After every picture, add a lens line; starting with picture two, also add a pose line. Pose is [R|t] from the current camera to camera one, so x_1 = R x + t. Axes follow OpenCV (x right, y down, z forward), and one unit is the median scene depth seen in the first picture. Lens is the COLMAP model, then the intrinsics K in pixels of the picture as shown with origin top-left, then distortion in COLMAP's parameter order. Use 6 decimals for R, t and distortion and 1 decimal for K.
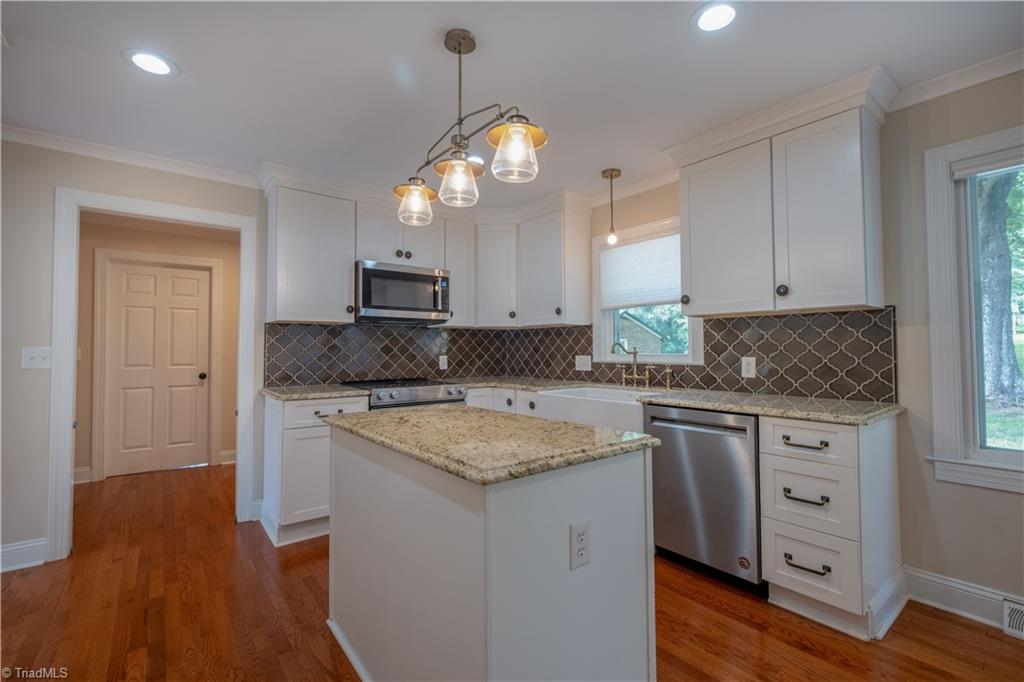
lens RADIAL K [[450.0, 0, 510.4], [0, 450.0, 335.0], [0, 0, 1]] dist [-0.003021, 0.000201]
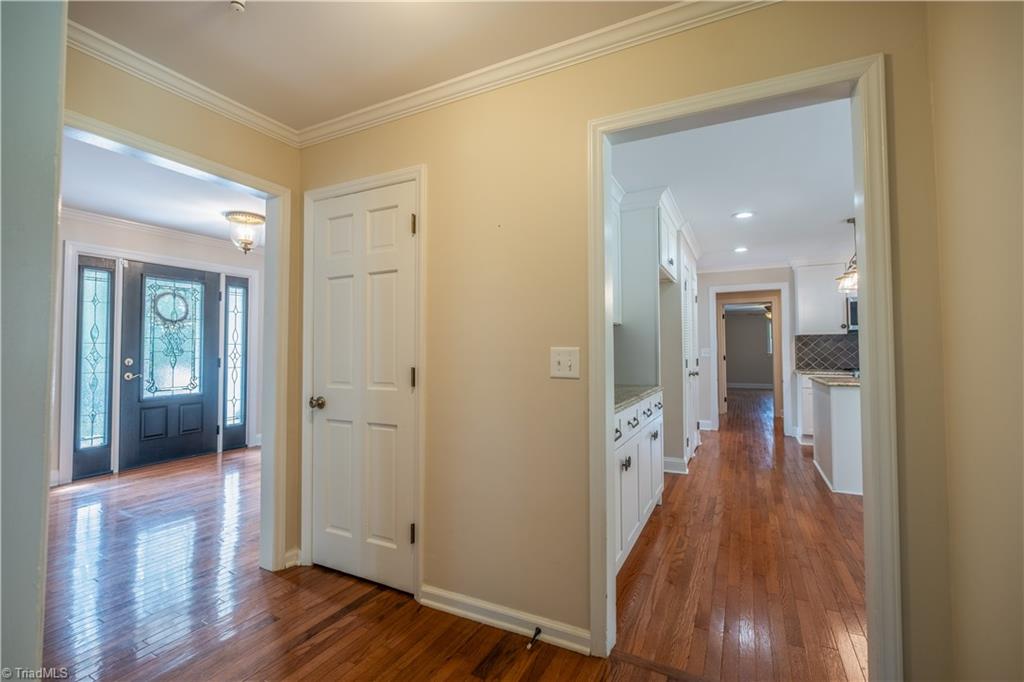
lens RADIAL K [[450.0, 0, 510.4], [0, 450.0, 335.0], [0, 0, 1]] dist [-0.003021, 0.000201]
pose [[0.417219, -0.028759, -0.908351, 0.706443], [0.029146, 0.999408, -0.018254, -0.030533], [0.908338, -0.018859, 0.417811, -0.927691]]
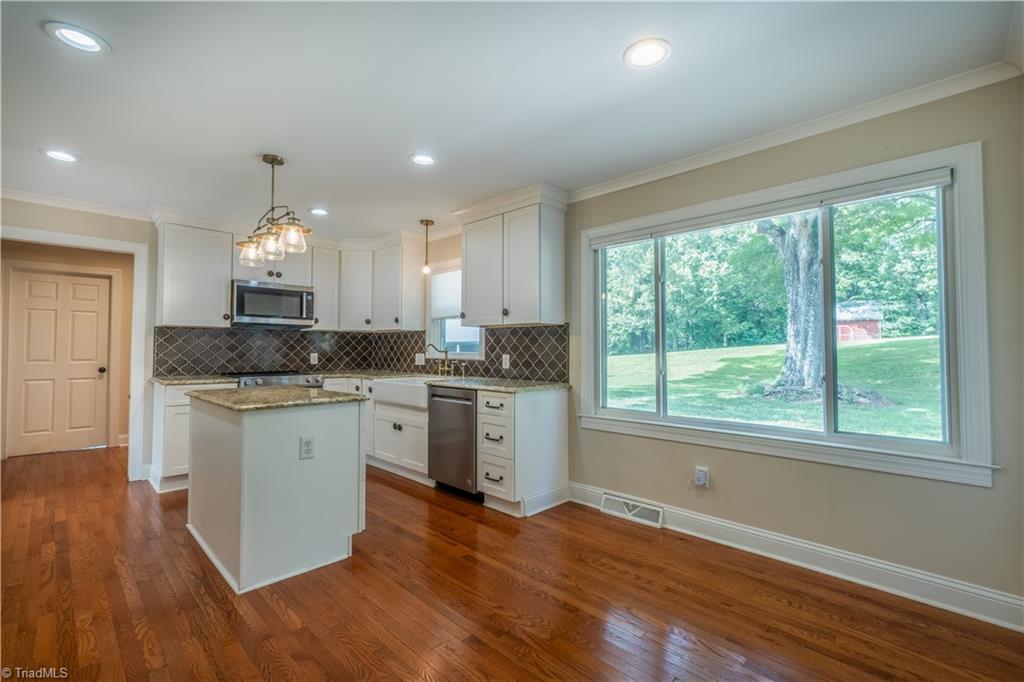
lens RADIAL K [[450.0, 0, 510.4], [0, 450.0, 335.0], [0, 0, 1]] dist [-0.003021, 0.000201]
pose [[0.991411, 0.010189, 0.130383, 0.298155], [-0.010334, 0.999947, 0.000433, -0.014239], [-0.130372, -0.001777, 0.991464, -0.408643]]
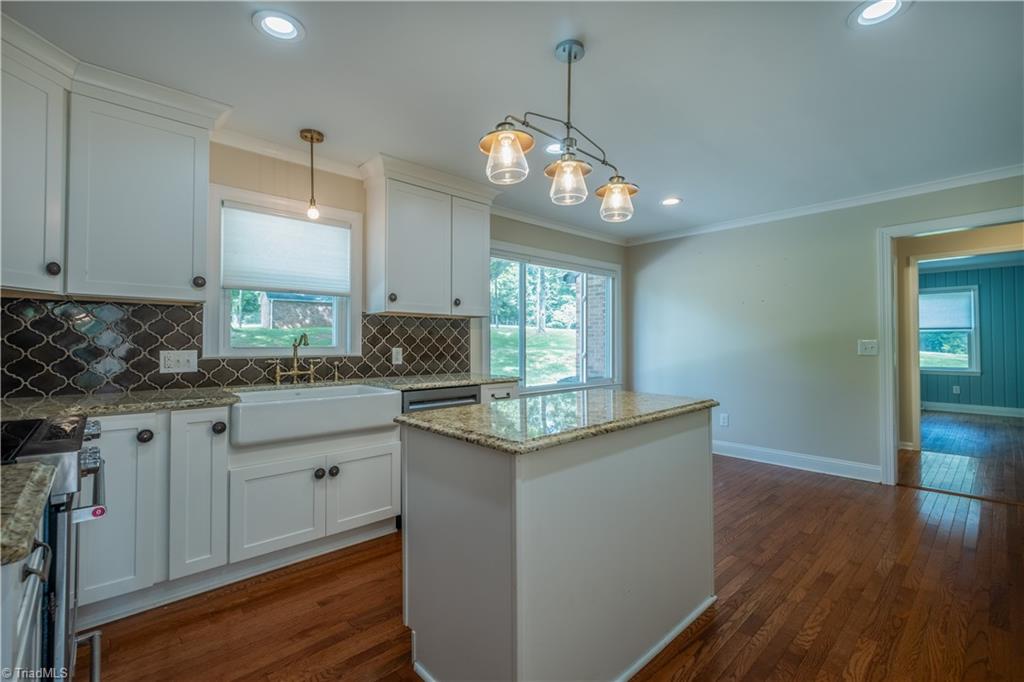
lens RADIAL K [[451.5, 0, 511.6], [0, 451.5, 333.4], [0, 0, 1]] dist [-0.003030, 0.000475]
pose [[-0.080506, 0.025861, 0.996419, -0.642807], [-0.030036, 0.999146, -0.028358, 0.029948], [-0.996301, -0.032211, -0.079660, 0.668303]]
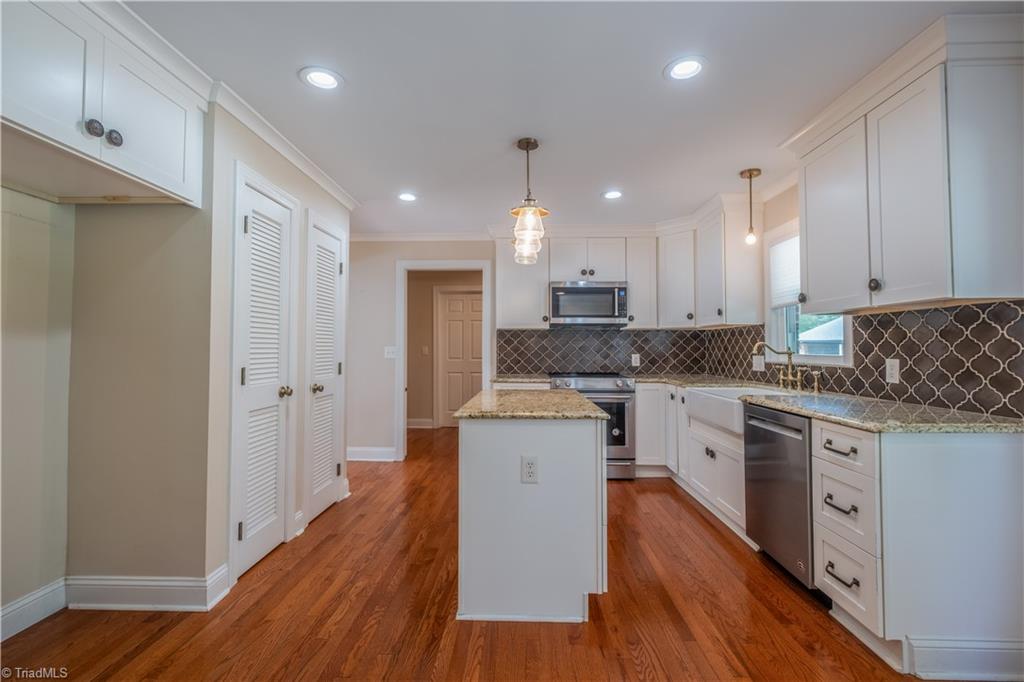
lens RADIAL K [[450.0, 0, 510.4], [0, 450.0, 335.0], [0, 0, 1]] dist [-0.003021, 0.000201]
pose [[0.768082, -0.015819, -0.640156, 0.442400], [0.017761, 0.999836, -0.003397, -0.006056], [0.640106, -0.008761, 0.768237, -0.109673]]
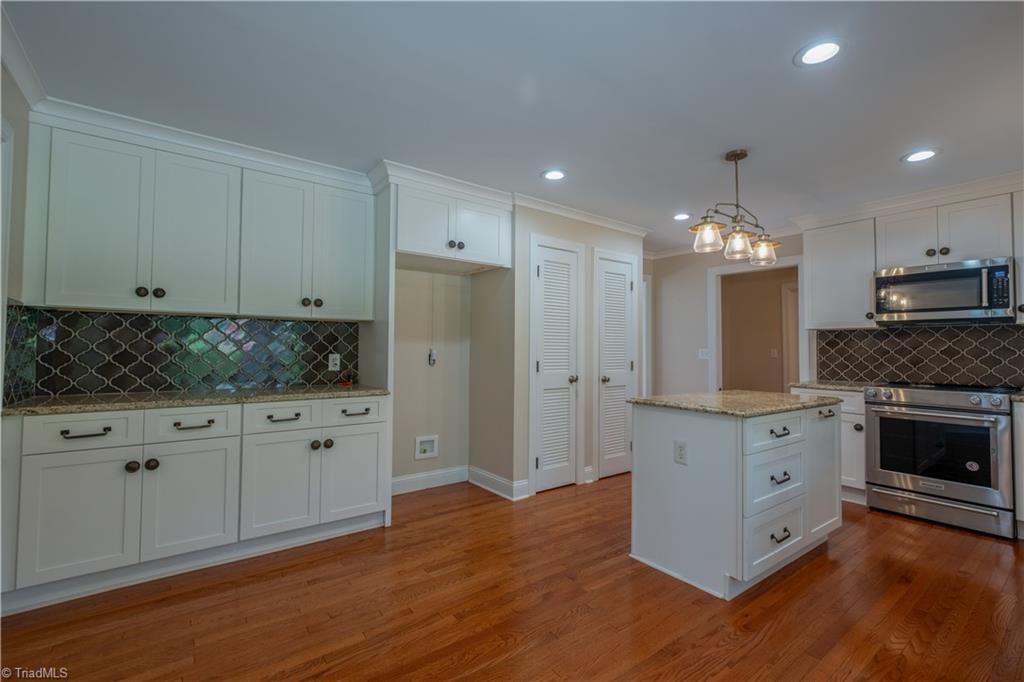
lens RADIAL K [[451.5, 0, 511.6], [0, 451.5, 333.4], [0, 0, 1]] dist [-0.003030, 0.000475]
pose [[-0.017216, -0.031032, -0.999370, 0.812734], [0.024778, 0.999198, -0.031453, 0.000246], [0.999545, -0.025304, -0.016433, 0.124470]]
